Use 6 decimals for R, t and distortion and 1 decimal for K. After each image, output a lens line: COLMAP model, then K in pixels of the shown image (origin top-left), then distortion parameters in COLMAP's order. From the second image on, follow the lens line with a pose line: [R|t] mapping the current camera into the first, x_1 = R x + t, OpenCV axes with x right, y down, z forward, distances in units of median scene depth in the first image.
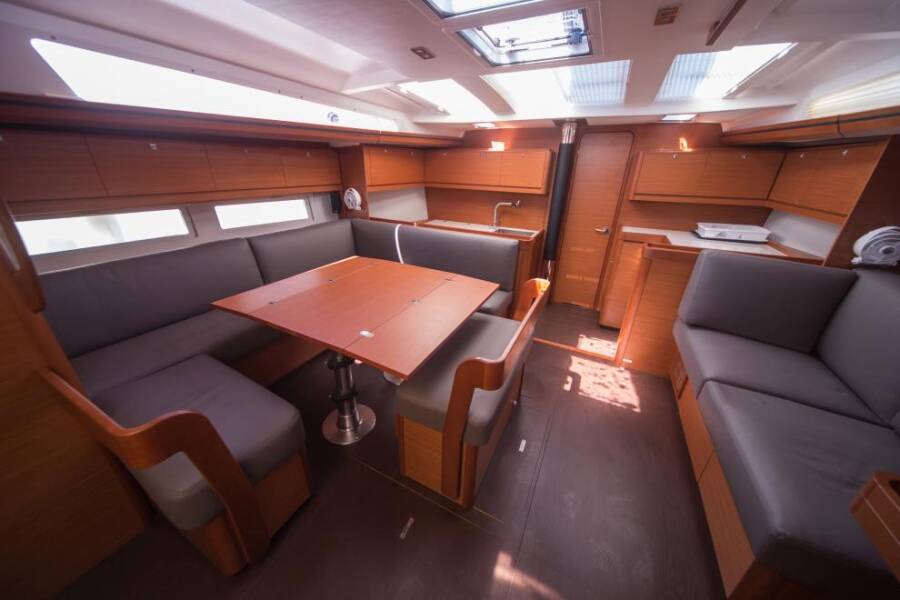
lens RADIAL K [[306.4, 0, 448.9], [0, 306.4, 296.9], [0, 0, 1]] dist [0.009812, -0.000249]
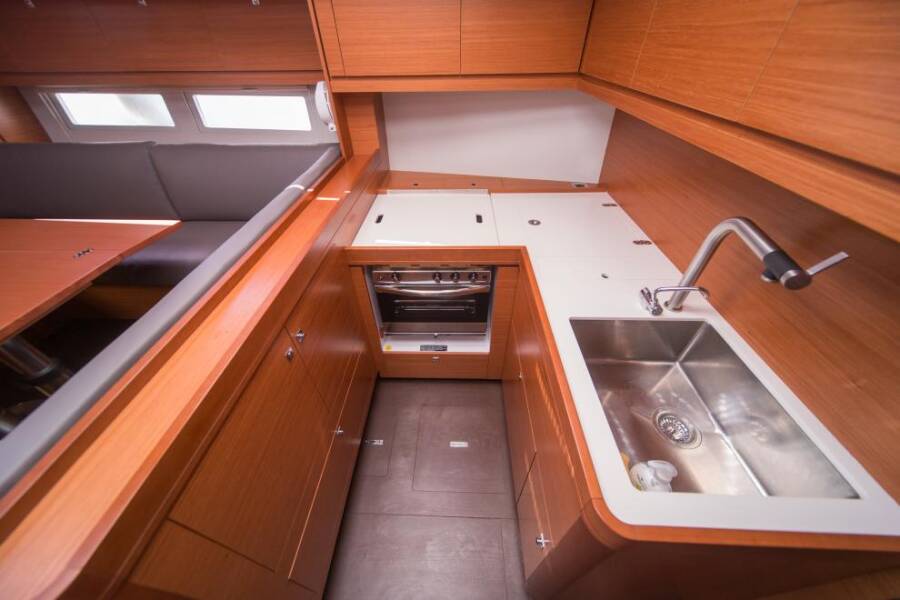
lens RADIAL K [[312.1, 0, 447.9], [0, 312.1, 297.5], [0, 0, 1]] dist [0.008639, -0.000184]
pose [[0.426132, 0.563472, -0.707751, 0.406916], [-0.336463, 0.824931, 0.454182, -0.460647], [0.839764, 0.044590, 0.541117, 1.156089]]
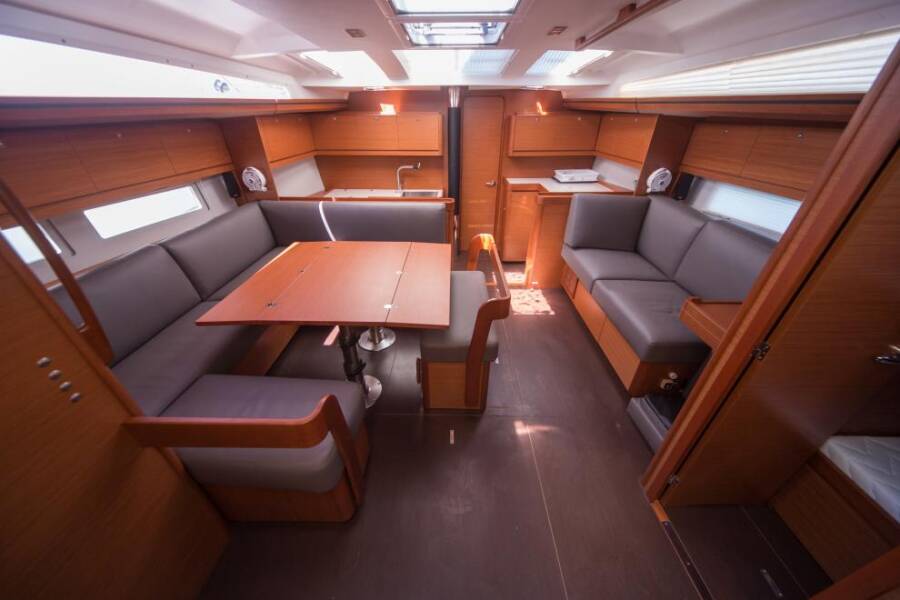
lens RADIAL K [[304.4, 0, 448.5], [0, 304.4, 296.7], [0, 0, 1]] dist [0.013335, -0.002386]
pose [[0.899612, -0.246276, 0.360620, -0.270622], [0.194179, 0.965267, 0.174800, -0.043588], [-0.391143, -0.087227, 0.916187, -0.093911]]
